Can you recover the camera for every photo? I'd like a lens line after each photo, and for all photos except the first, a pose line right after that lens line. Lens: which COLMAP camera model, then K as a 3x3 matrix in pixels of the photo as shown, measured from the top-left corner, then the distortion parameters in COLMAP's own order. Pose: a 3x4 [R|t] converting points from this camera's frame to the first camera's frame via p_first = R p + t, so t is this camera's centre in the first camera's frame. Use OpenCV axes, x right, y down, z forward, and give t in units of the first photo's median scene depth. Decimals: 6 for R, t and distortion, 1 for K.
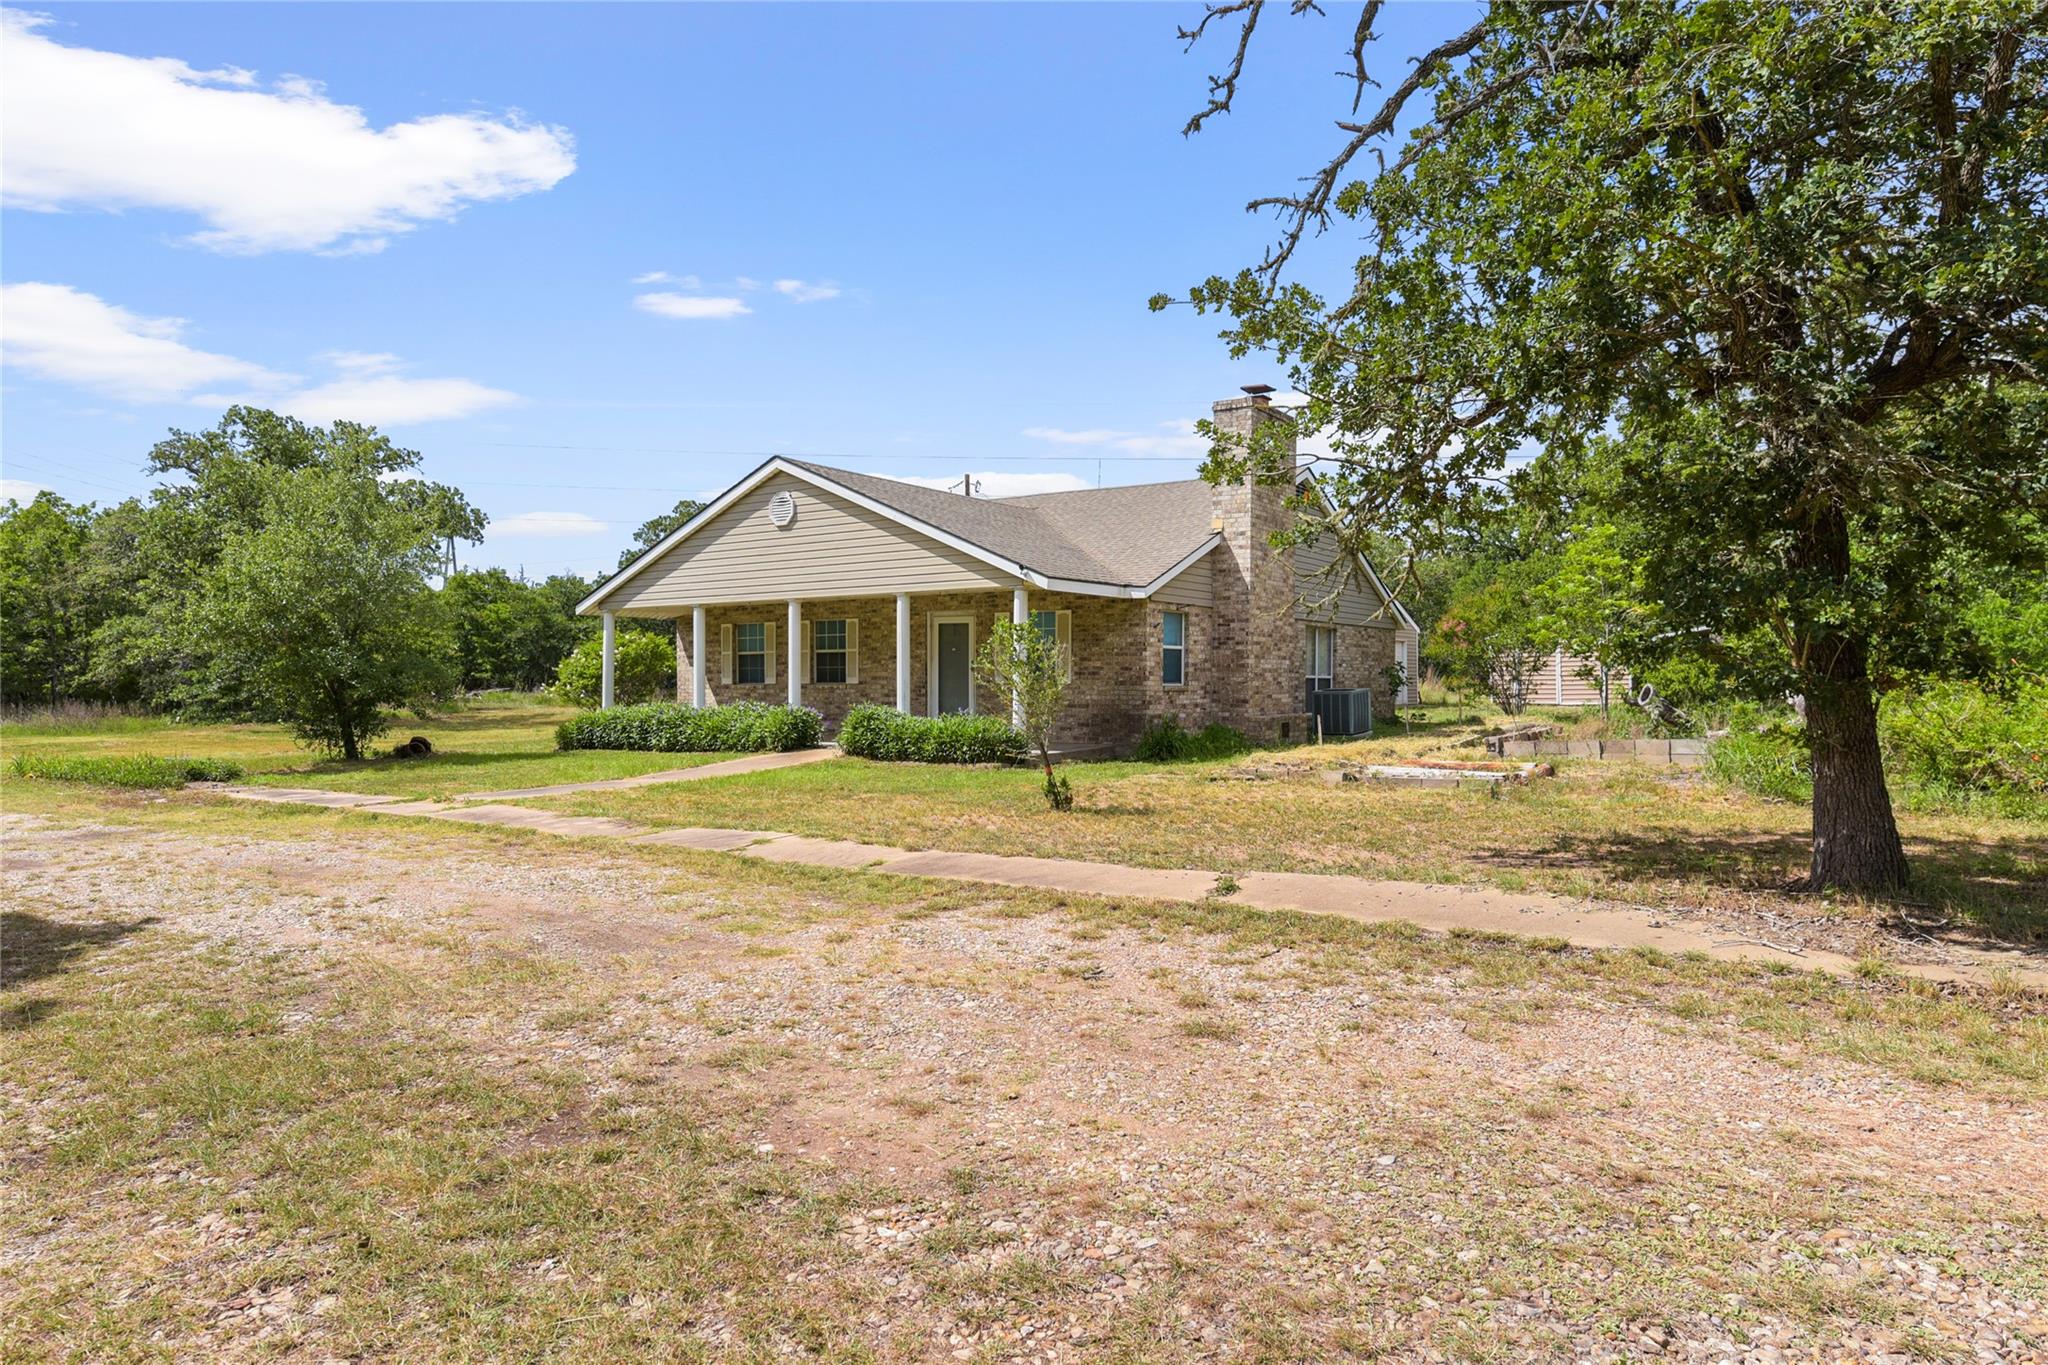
lens RADIAL K [[1329.9, 0, 1013.0], [0, 1329.9, 683.4], [0, 0, 1]] dist [-0.004666, 0.000008]
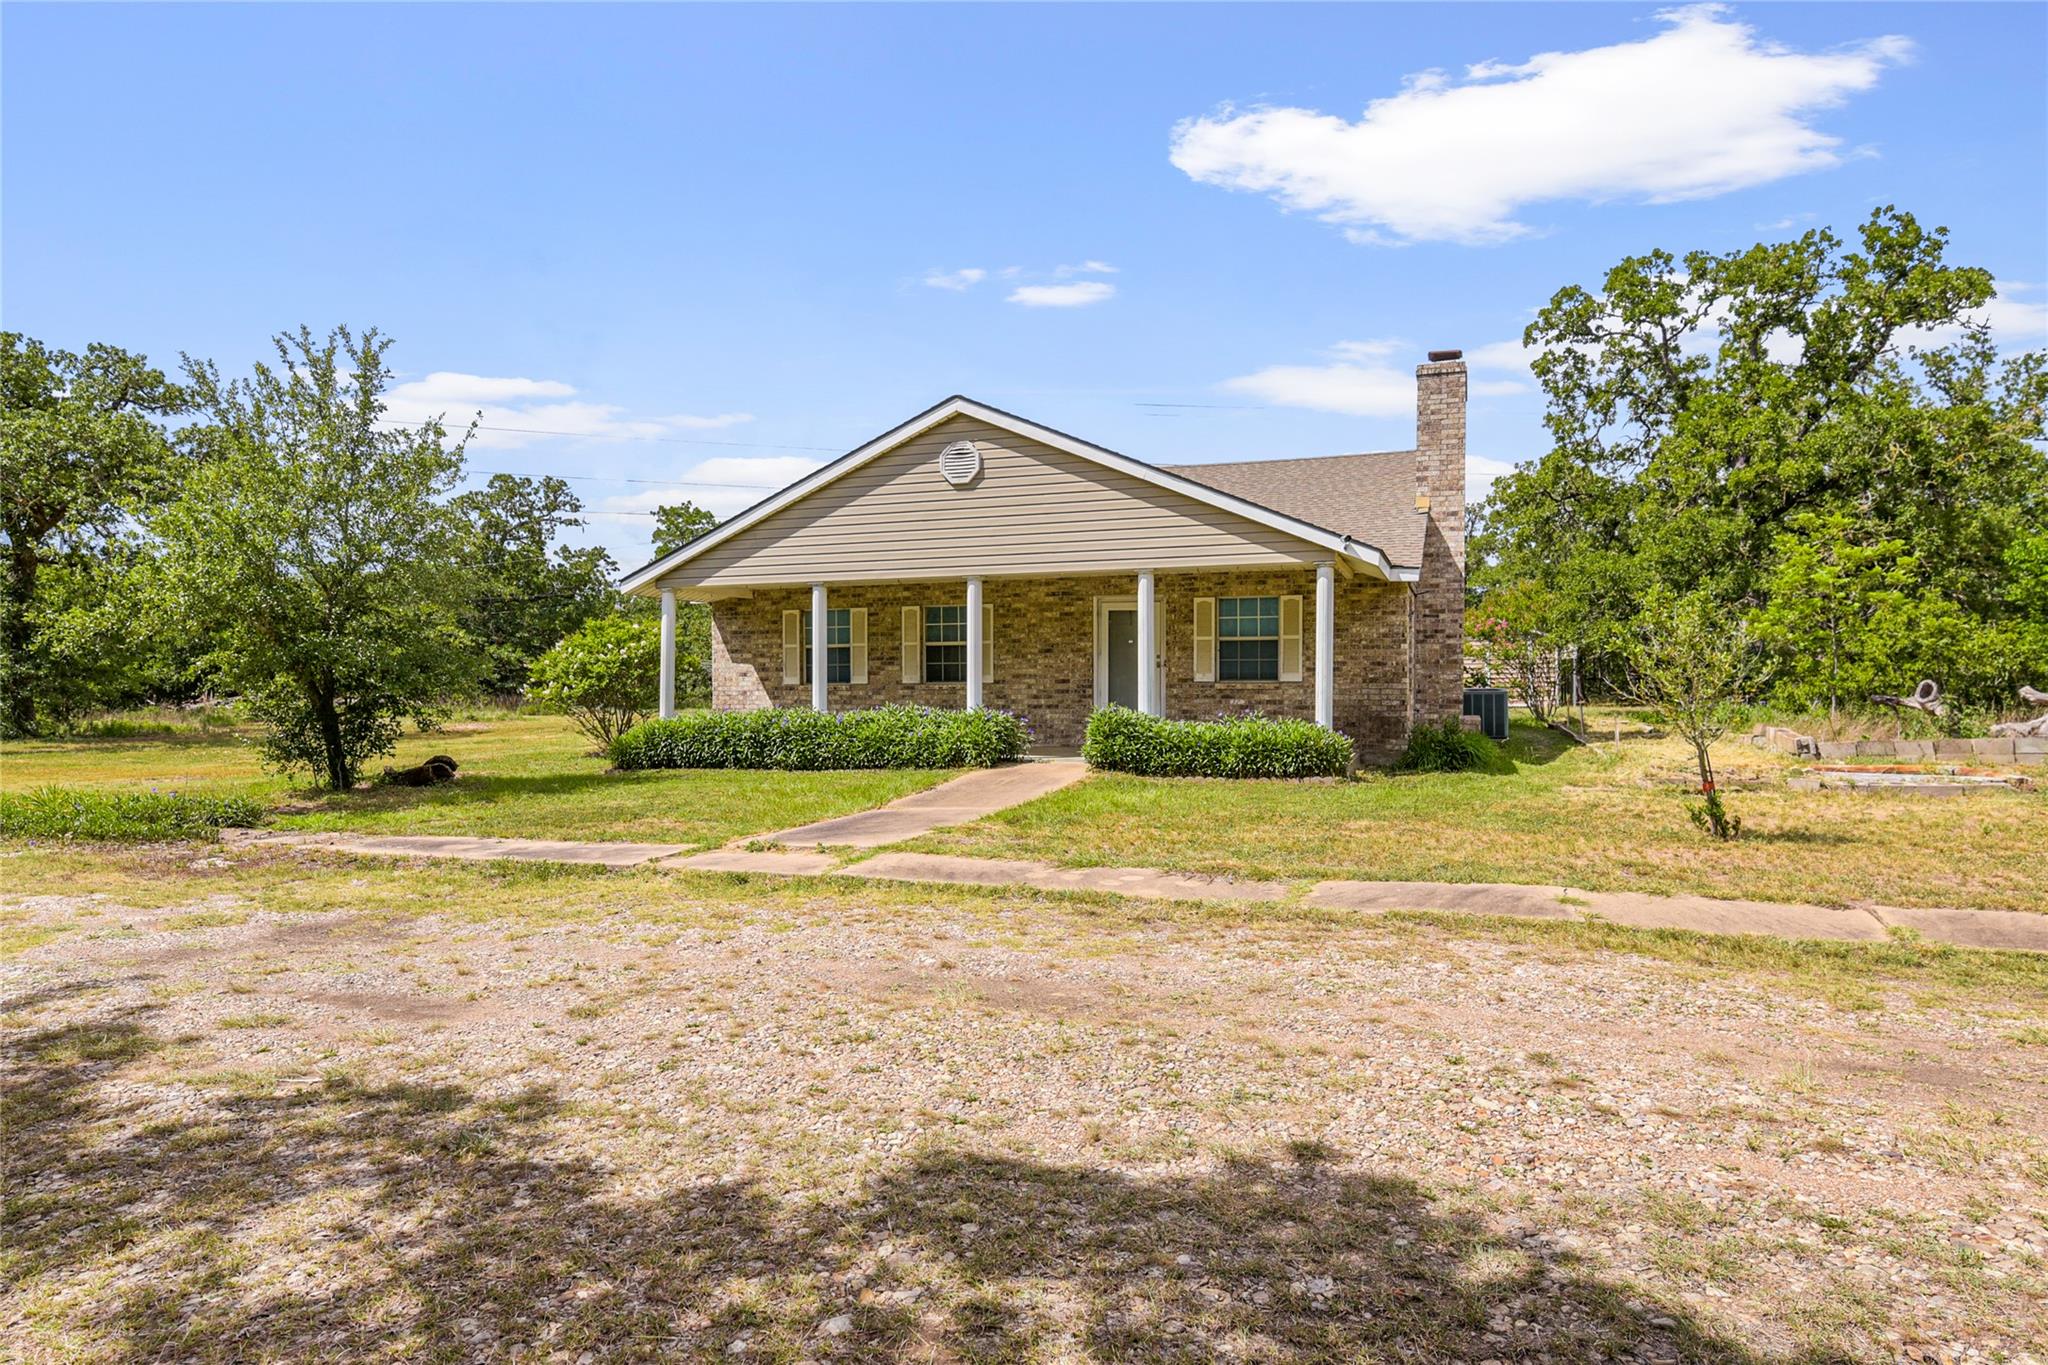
lens RADIAL K [[1329.9, 0, 1029.1], [0, 1329.9, 690.9], [0, 0, 1]] dist [-0.004666, 0.000008]
pose [[0.964186, -0.002215, 0.265217, -0.343909], [0.002464, 0.999997, -0.000605, 0.006090], [-0.265215, 0.001236, 0.964189, 0.218559]]
